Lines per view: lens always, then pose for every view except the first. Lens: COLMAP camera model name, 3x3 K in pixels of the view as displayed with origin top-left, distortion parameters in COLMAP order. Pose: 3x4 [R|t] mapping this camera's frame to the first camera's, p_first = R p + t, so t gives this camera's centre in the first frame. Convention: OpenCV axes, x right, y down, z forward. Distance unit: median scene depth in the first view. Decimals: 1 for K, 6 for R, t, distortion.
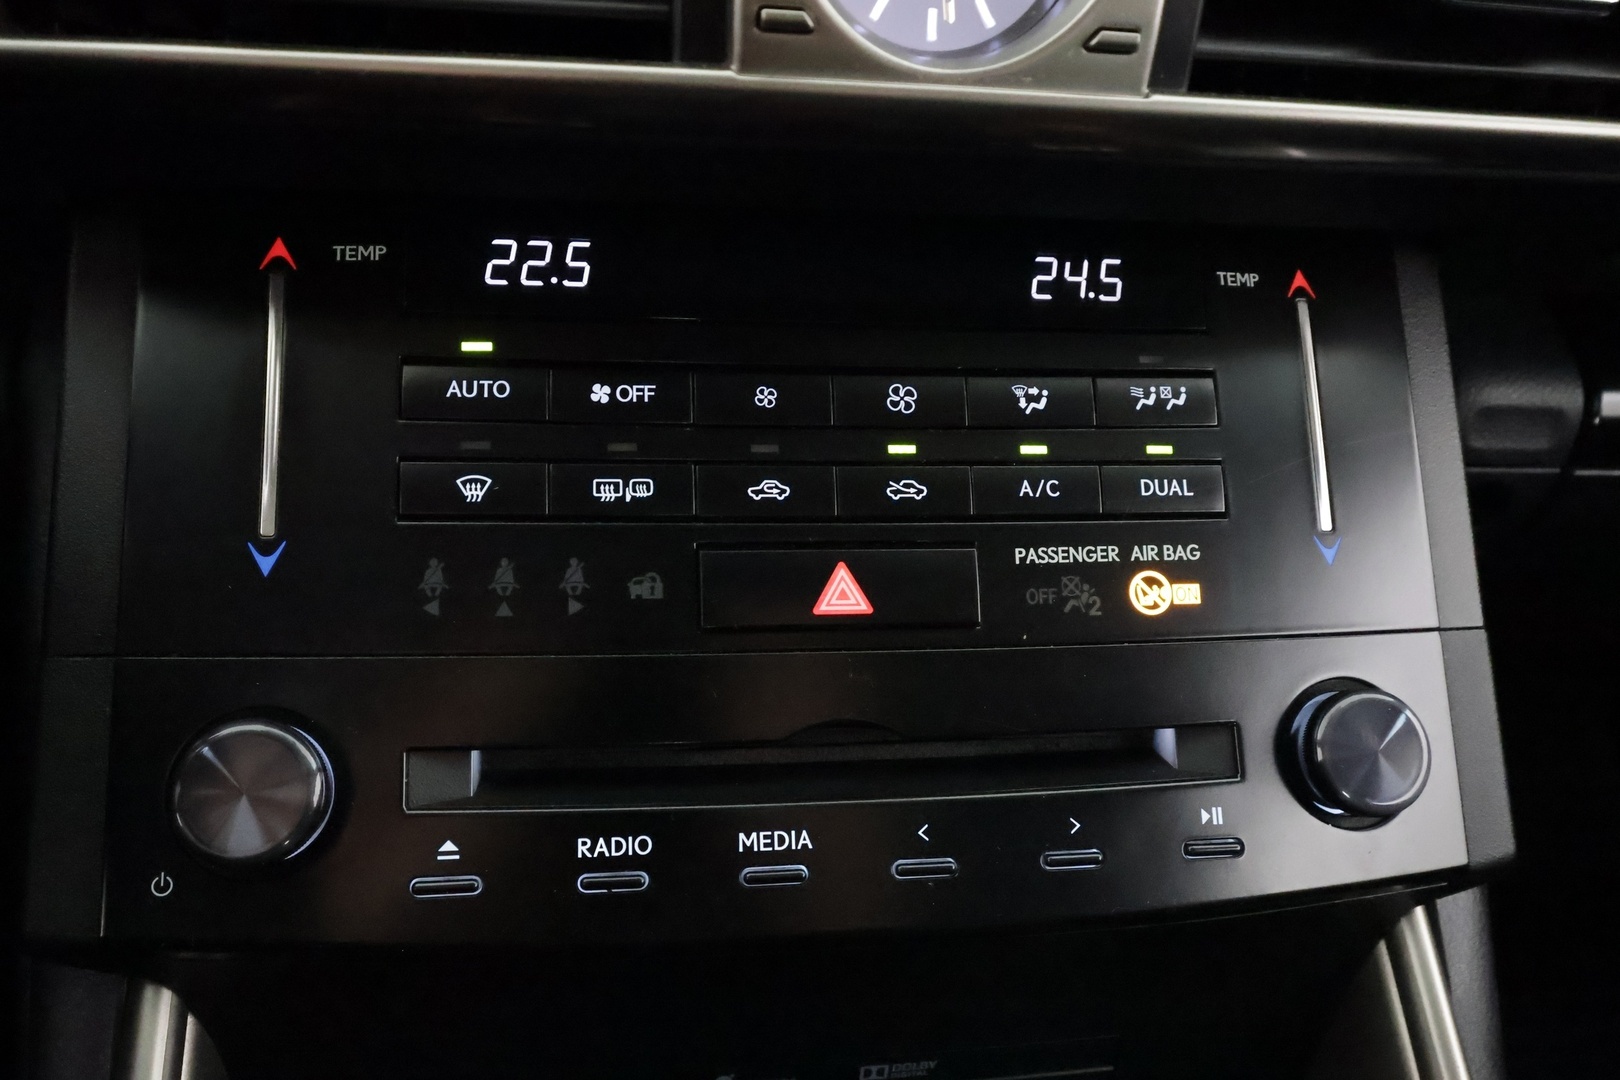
lens RADIAL K [[1299.1, 0, 810.0], [0, 1299.1, 540.0], [0, 0, 1]] dist [0.002713, 0.002770]
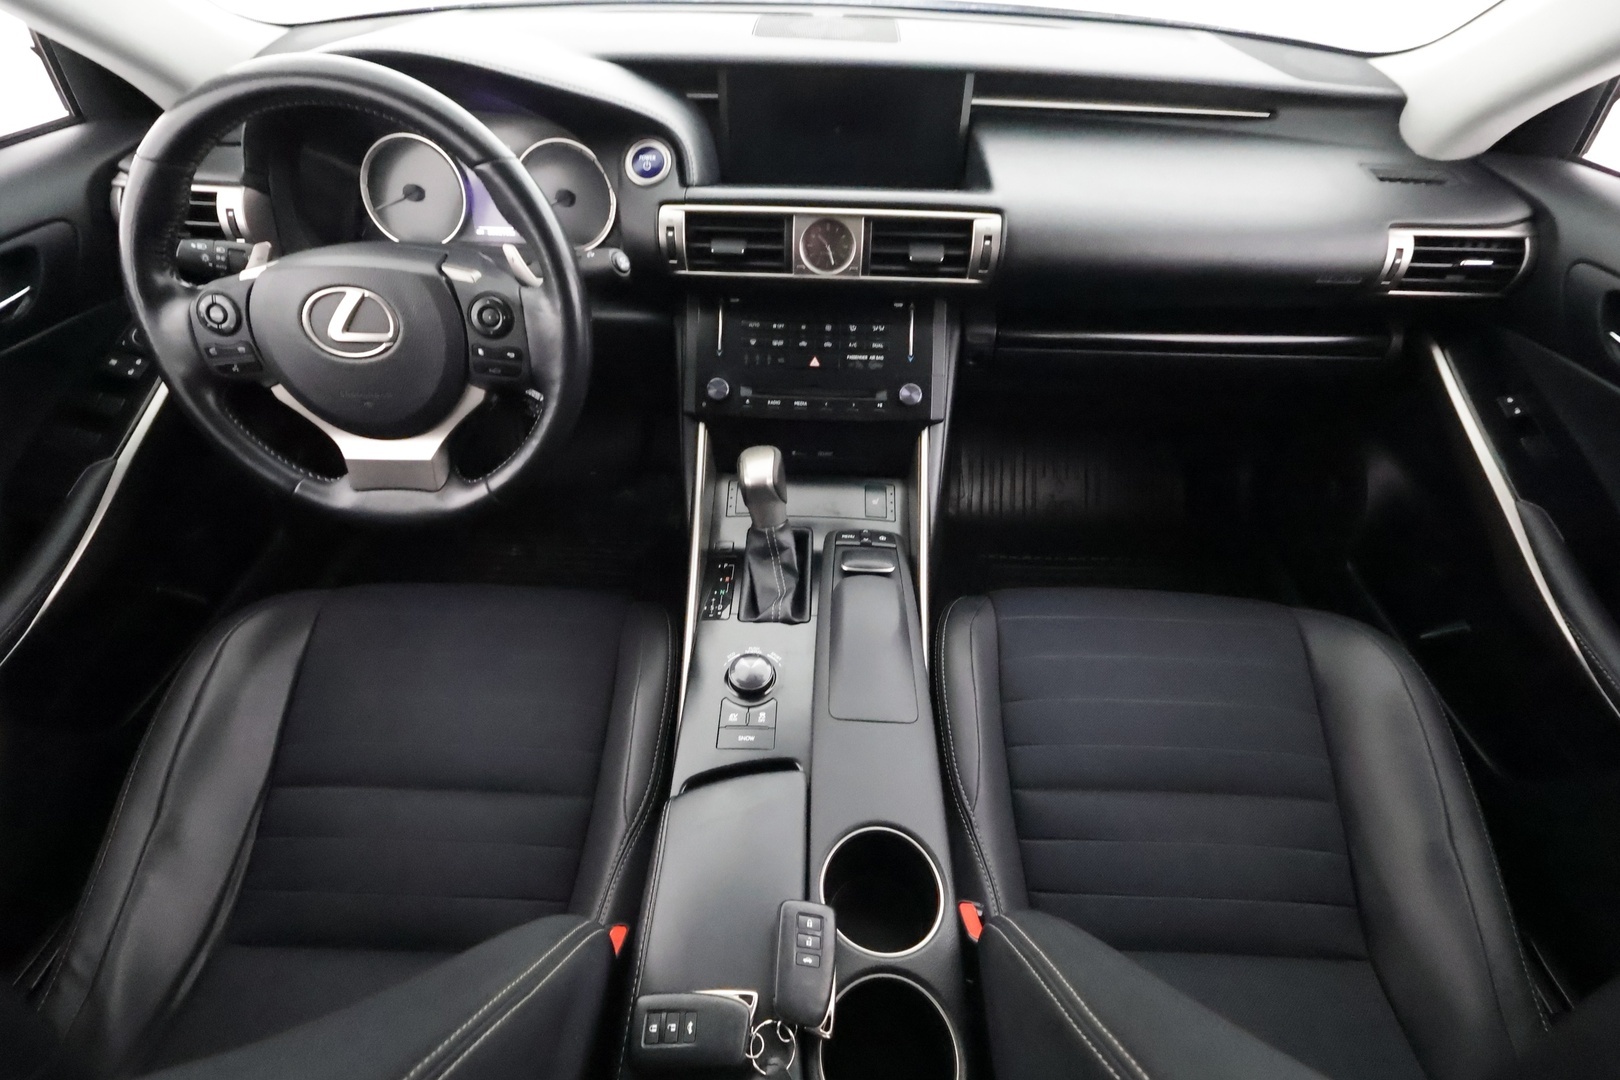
lens RADIAL K [[757.8, 0, 810.0], [0, 757.8, 540.0], [0, 0, 1]] dist [-0.010619, 0.006371]
pose [[0.987047, 0.057368, -0.149821, 0.558342], [-0.033951, 0.987422, 0.154420, 0.305013], [0.156795, -0.147334, 0.976580, -2.423222]]
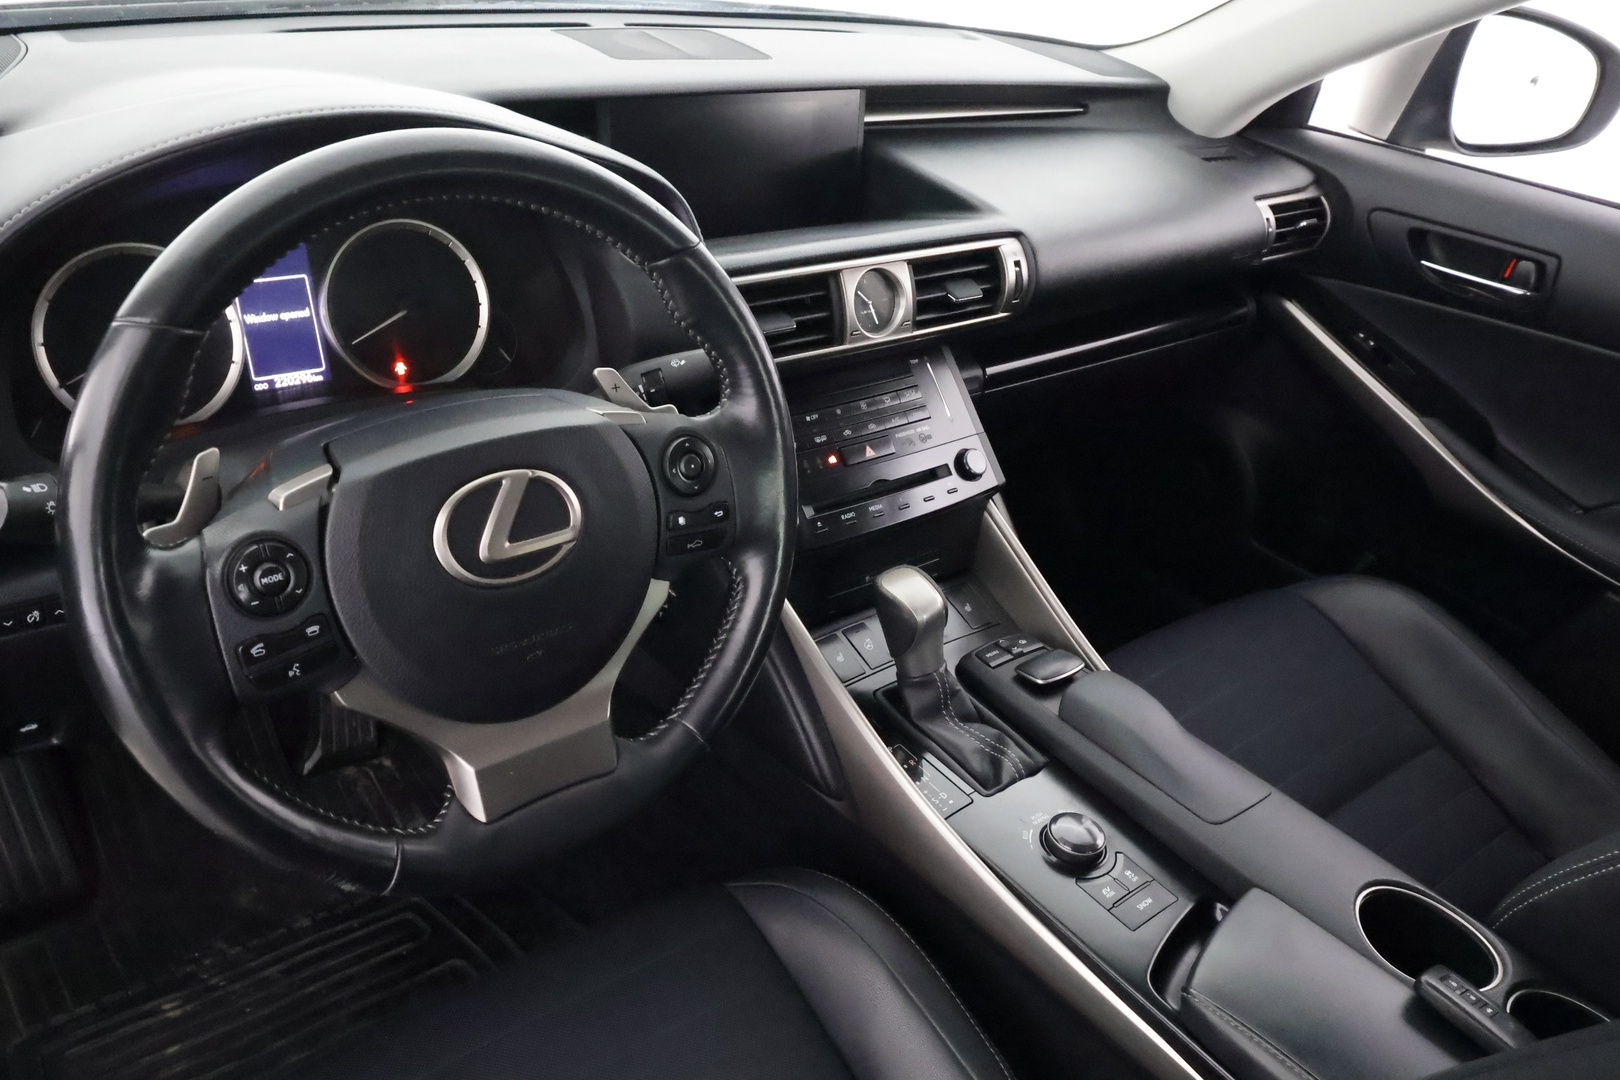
lens RADIAL K [[1261.3, 0, 810.0], [0, 1261.3, 540.0], [0, 0, 1]] dist [0.005984, 0.000301]
pose [[0.853646, -0.250220, 0.456813, -2.154709], [0.259317, 0.964795, 0.043881, 0.089899], [-0.451710, 0.081000, 0.888480, -2.633674]]
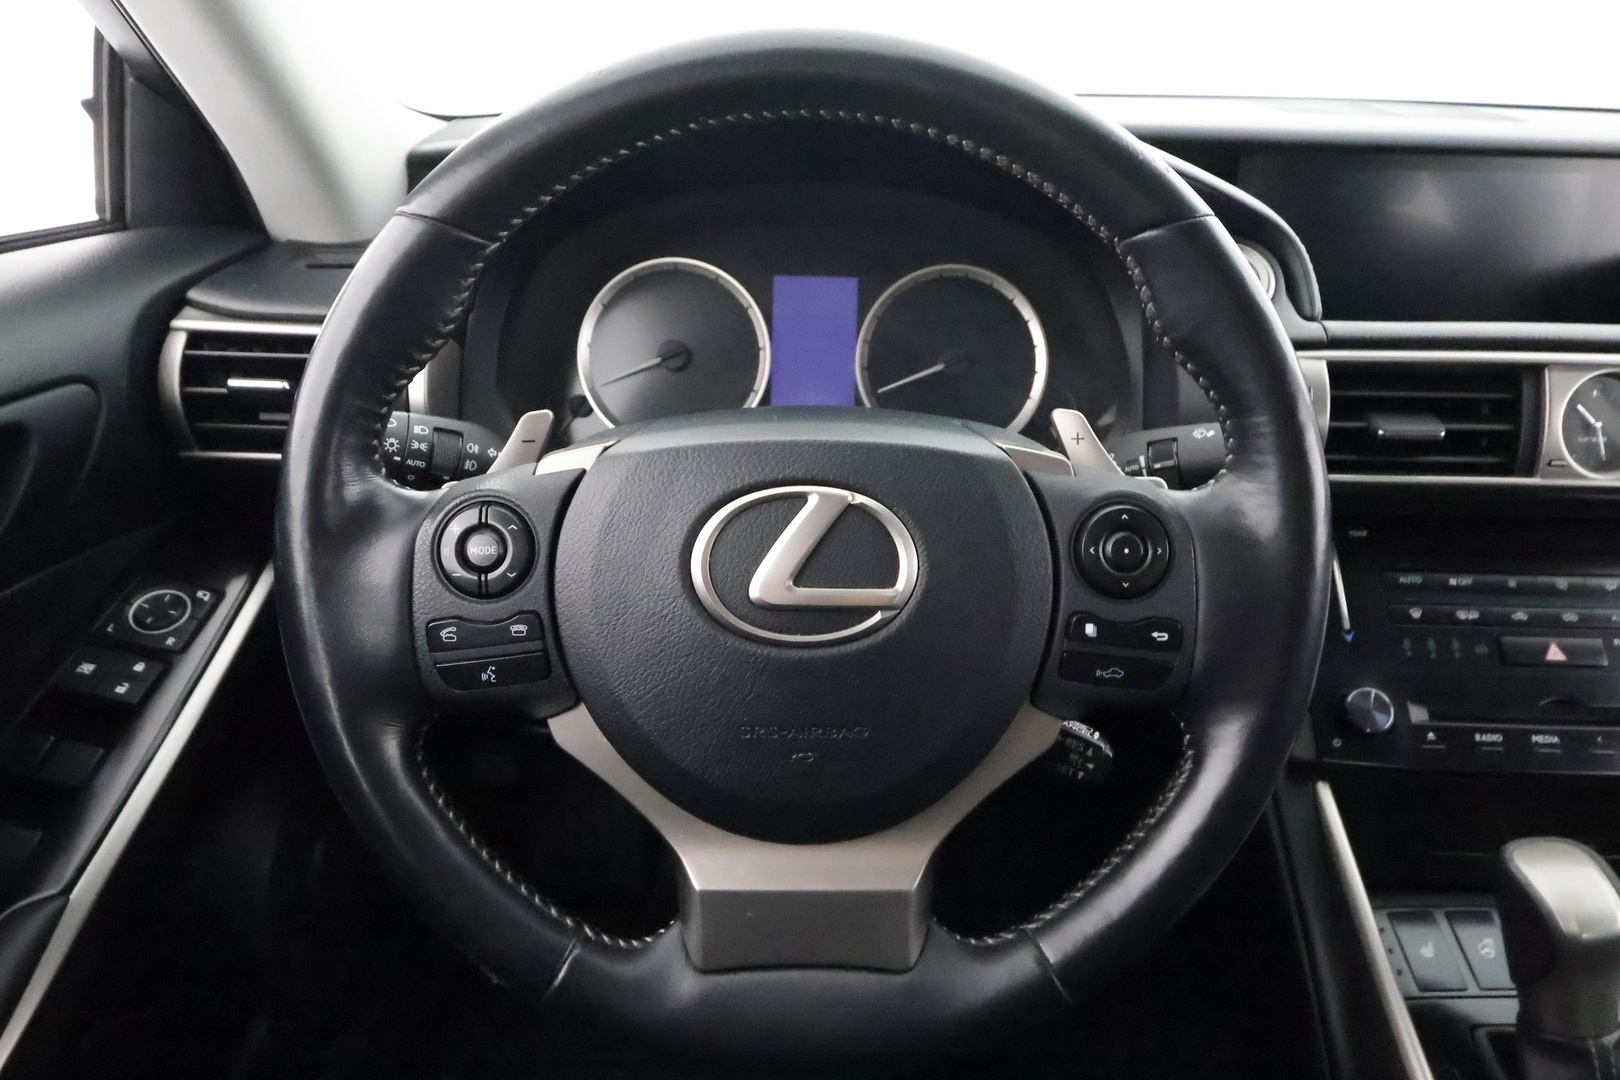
lens RADIAL K [[1107.9, 0, 810.0], [0, 1107.9, 540.0], [0, 0, 1]] dist [-0.000714, 0.001492]
pose [[0.989995, -0.006684, -0.140947, -1.230361], [-0.020554, 0.981393, -0.190905, 0.293865], [0.139600, 0.191892, 0.971437, -1.582942]]
